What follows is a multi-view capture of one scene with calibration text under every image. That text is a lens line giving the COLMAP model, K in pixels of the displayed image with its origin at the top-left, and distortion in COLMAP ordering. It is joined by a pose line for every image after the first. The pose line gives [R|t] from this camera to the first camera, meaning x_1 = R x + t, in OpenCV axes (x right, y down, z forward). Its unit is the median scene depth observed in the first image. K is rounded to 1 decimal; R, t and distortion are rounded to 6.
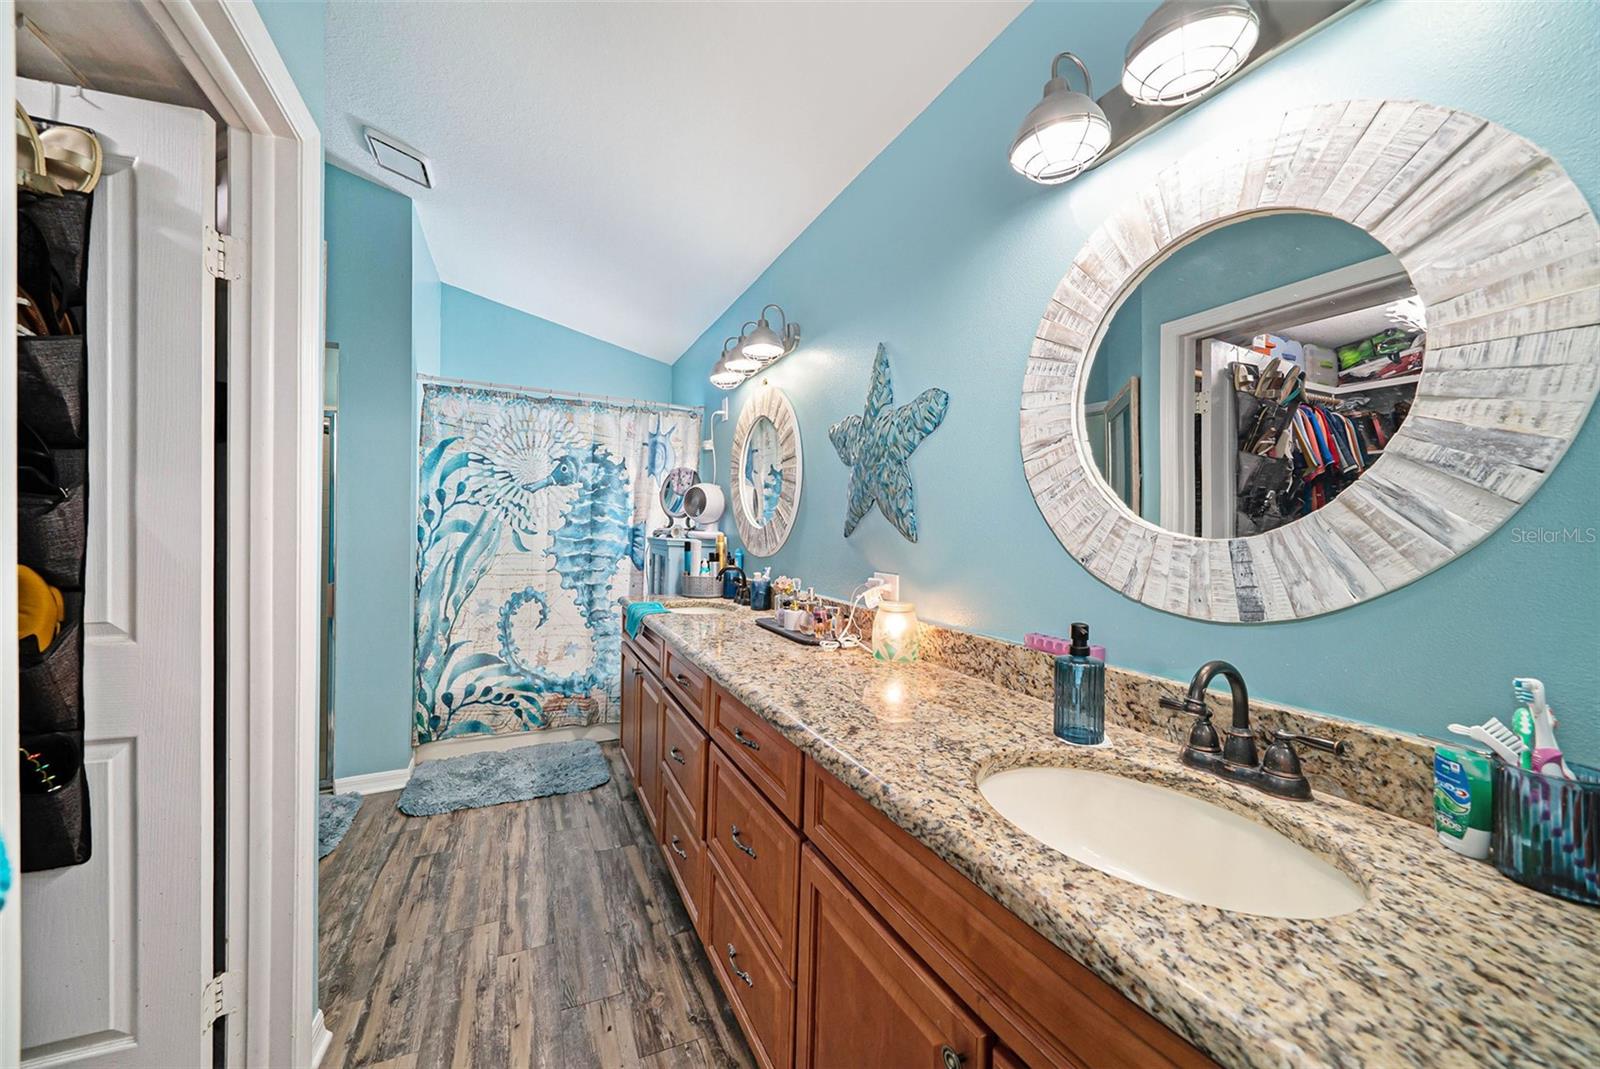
lens RADIAL K [[576.7, 0, 779.5], [0, 576.7, 532.2], [0, 0, 1]] dist [-0.019182, 0.000063]
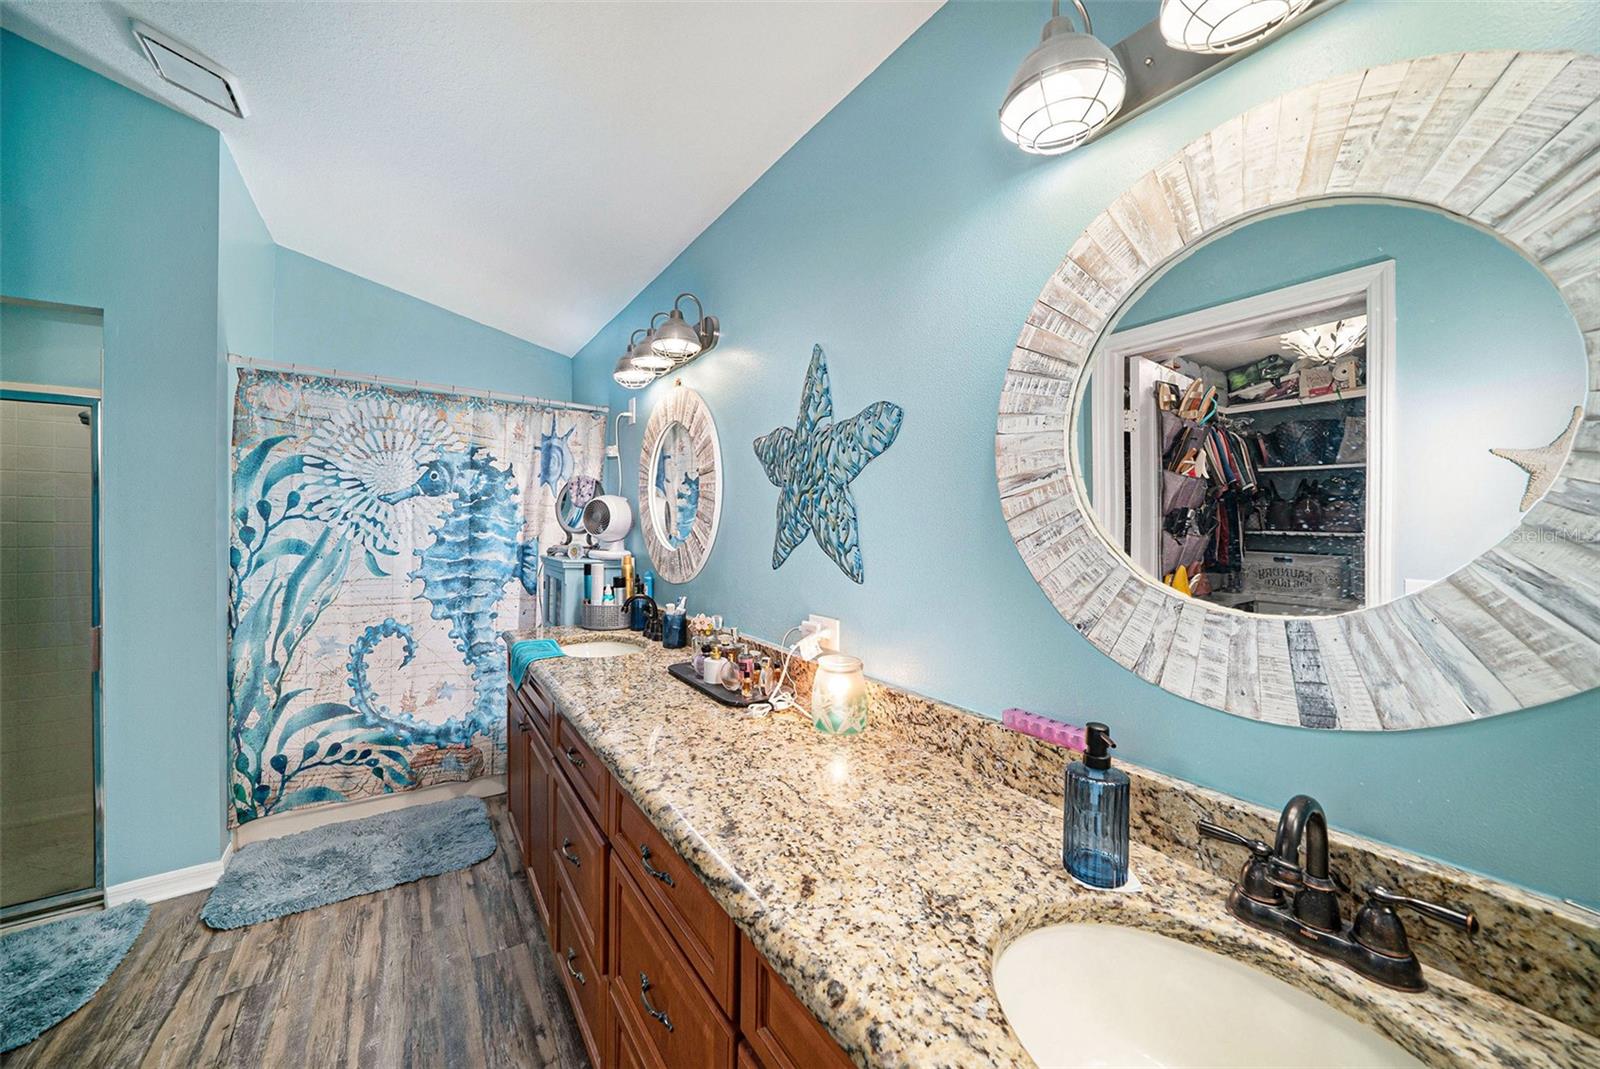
lens RADIAL K [[568.7, 0, 796.8], [0, 568.7, 531.2], [0, 0, 1]] dist [-0.024696, 0.004694]
pose [[0.984368, -0.004684, 0.176059, -0.001278], [0.003967, 0.999982, 0.004421, -0.063112], [-0.176077, -0.003653, 0.984370, 0.202826]]
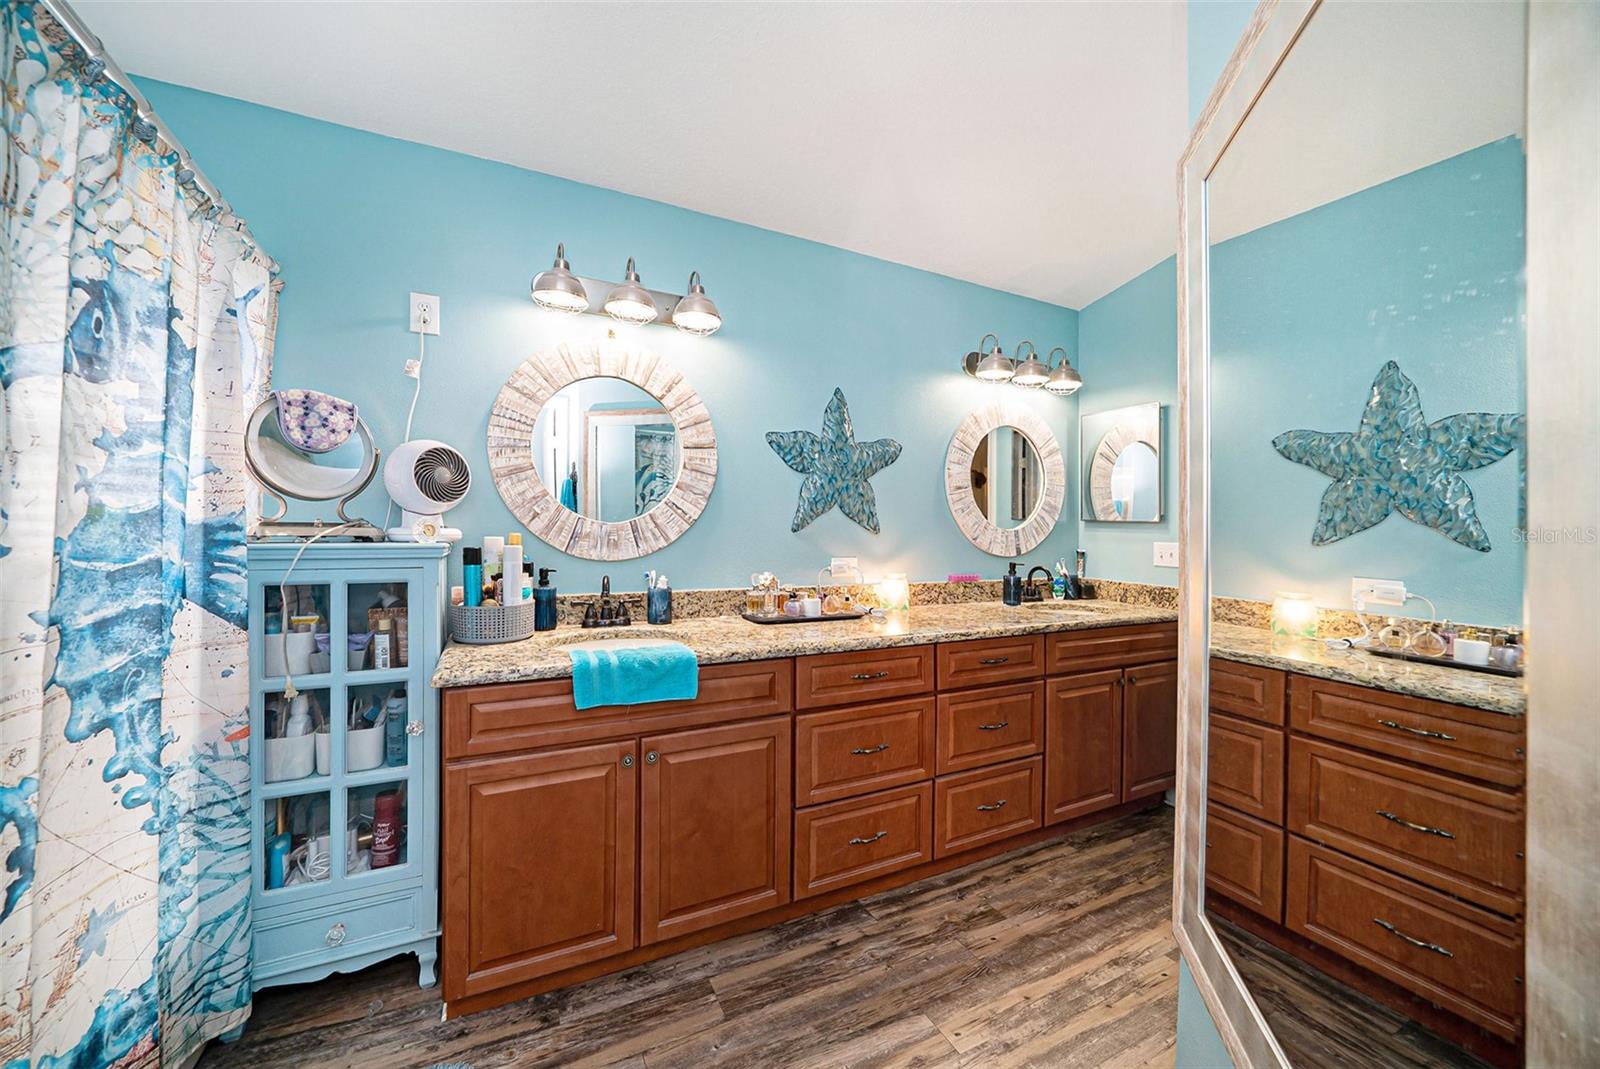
lens RADIAL K [[591.4, 0, 773.7], [0, 591.4, 526.5], [0, 0, 1]] dist [-0.020938, 0.000055]
pose [[-0.027143, -0.021695, 0.999396, -1.347360], [-0.009566, 0.999724, 0.021442, -0.035596], [-0.999586, -0.008978, -0.027343, 1.334567]]
